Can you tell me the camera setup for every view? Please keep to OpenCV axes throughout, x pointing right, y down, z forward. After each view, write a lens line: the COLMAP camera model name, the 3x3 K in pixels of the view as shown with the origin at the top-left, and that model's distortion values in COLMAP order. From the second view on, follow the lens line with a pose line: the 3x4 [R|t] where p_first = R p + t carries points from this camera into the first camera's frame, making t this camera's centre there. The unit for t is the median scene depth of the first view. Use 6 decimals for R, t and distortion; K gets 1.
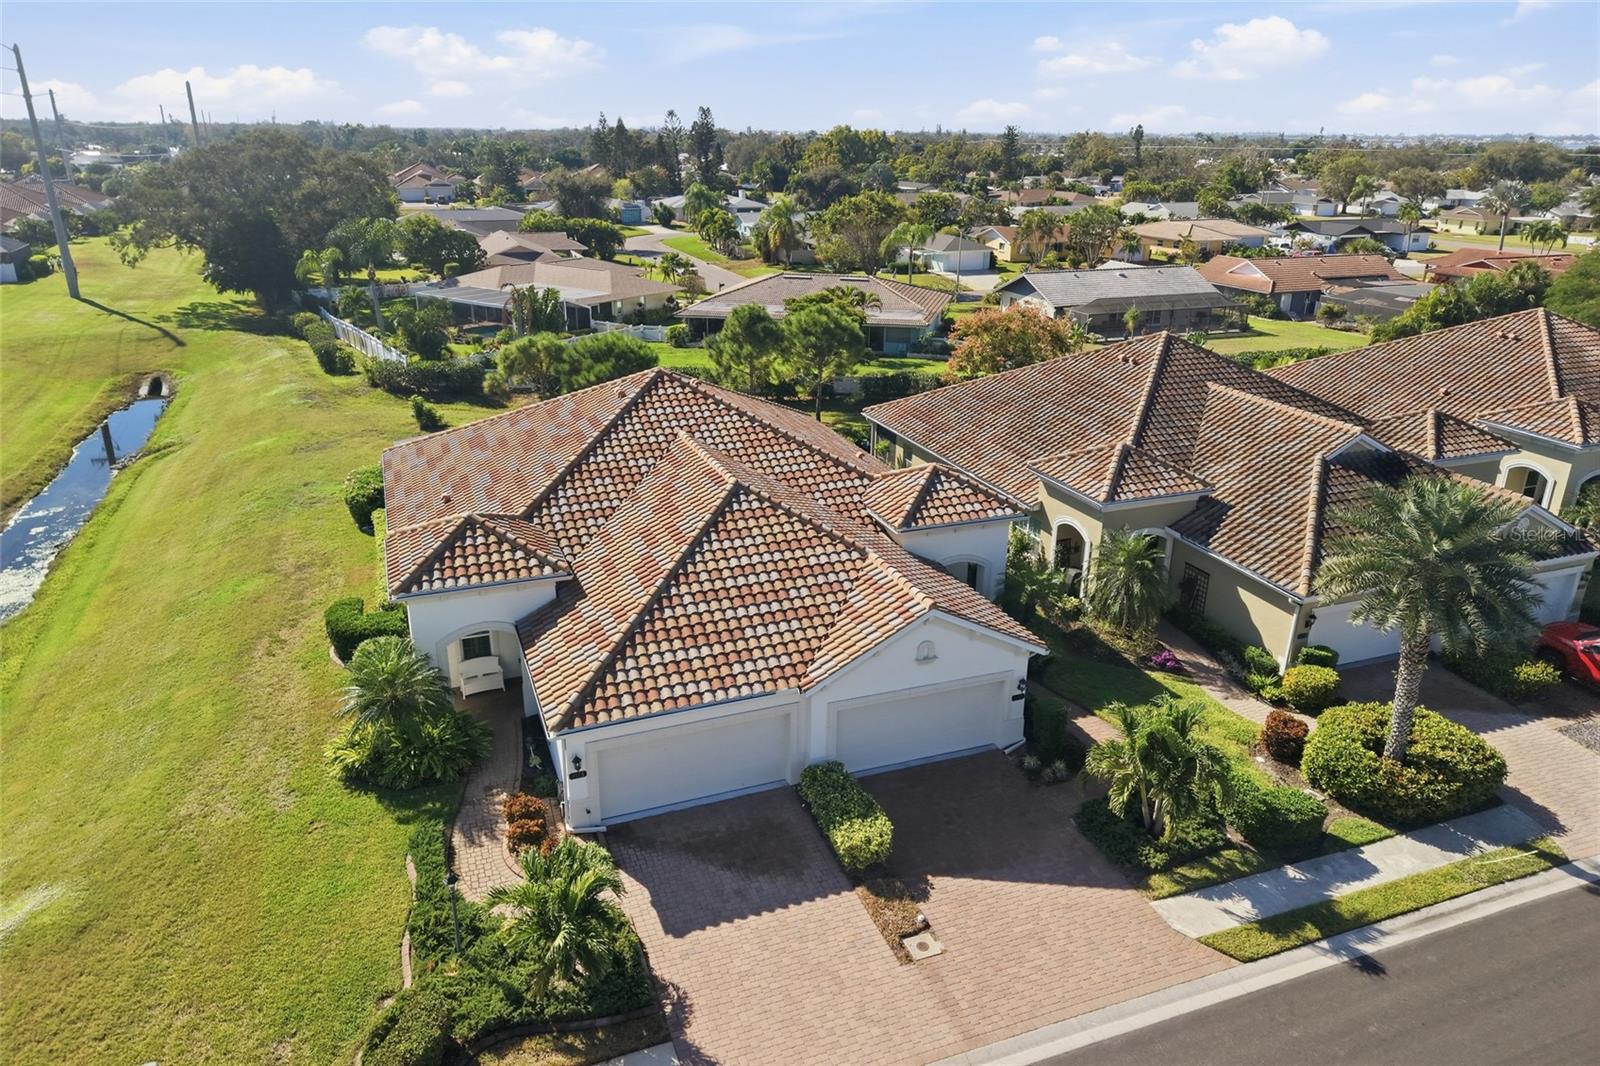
lens RADIAL K [[1060.0, 0, 800.0], [0, 1060.0, 533.0], [0, 0, 1]] dist [0.037438, -0.038865]
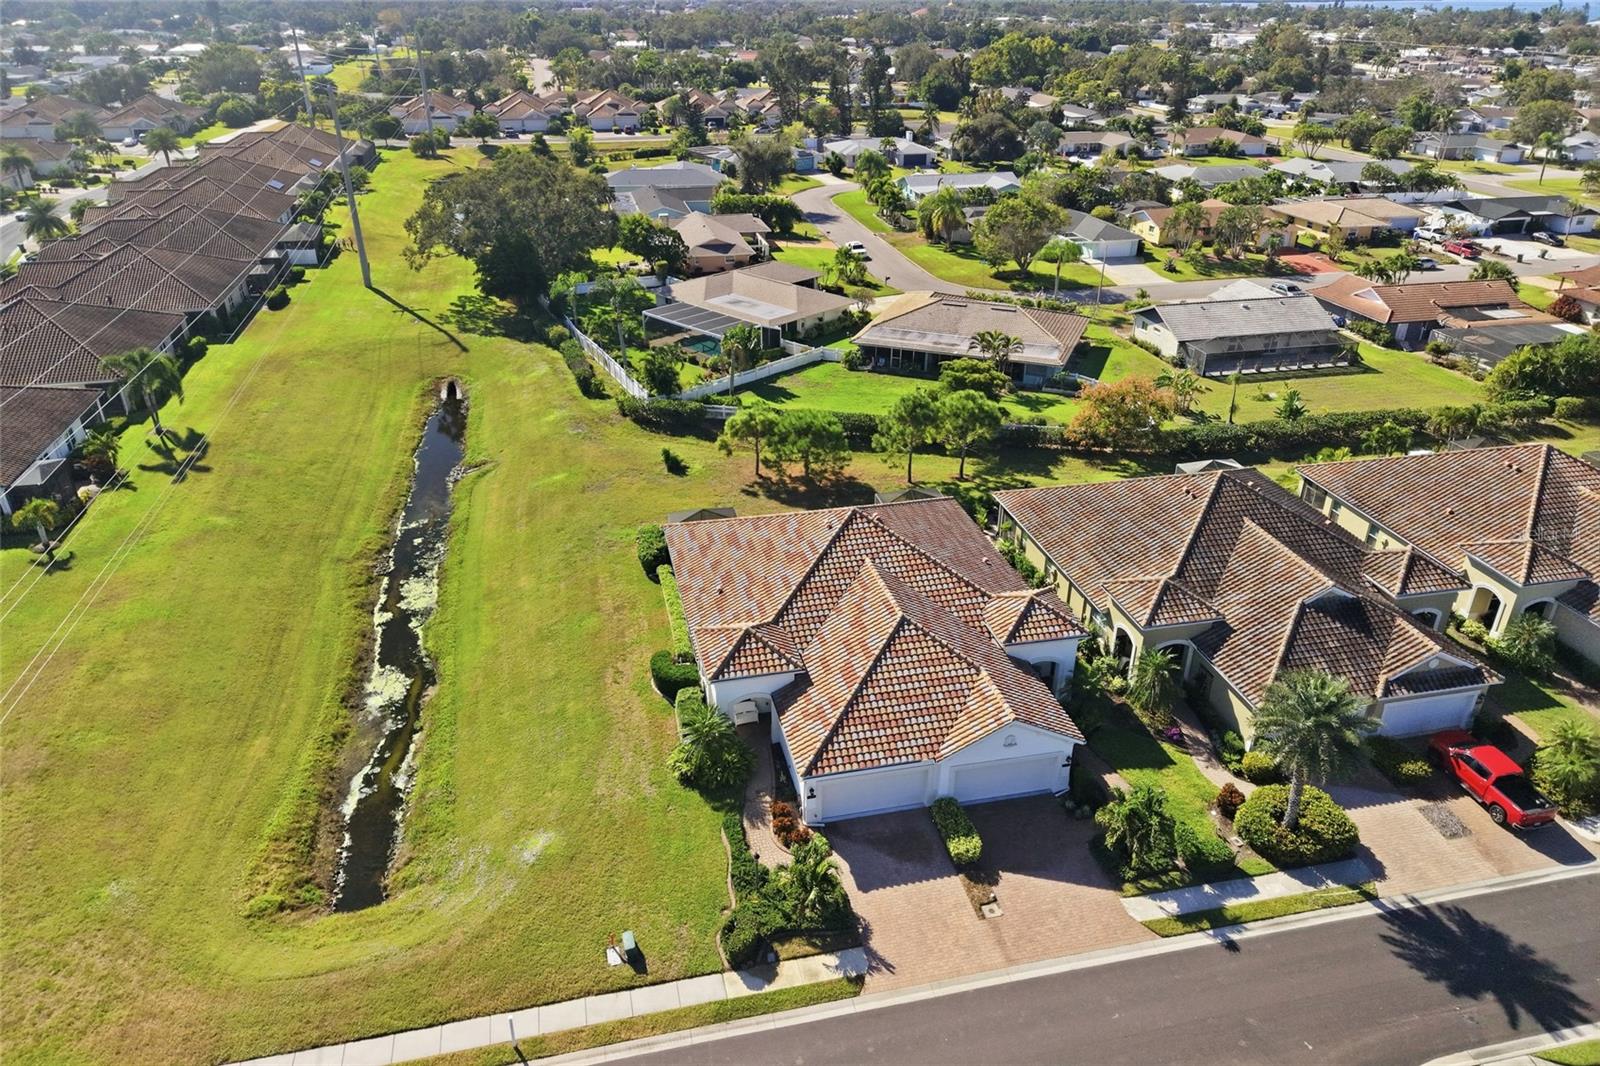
lens RADIAL K [[1060.0, 0, 800.0], [0, 1060.0, 533.0], [0, 0, 1]] dist [0.037438, -0.038865]
pose [[0.989767, 0.059445, -0.129722, -0.013825], [-0.043902, 0.991857, 0.119553, -0.377231], [0.135772, -0.112634, 0.984317, -0.646904]]
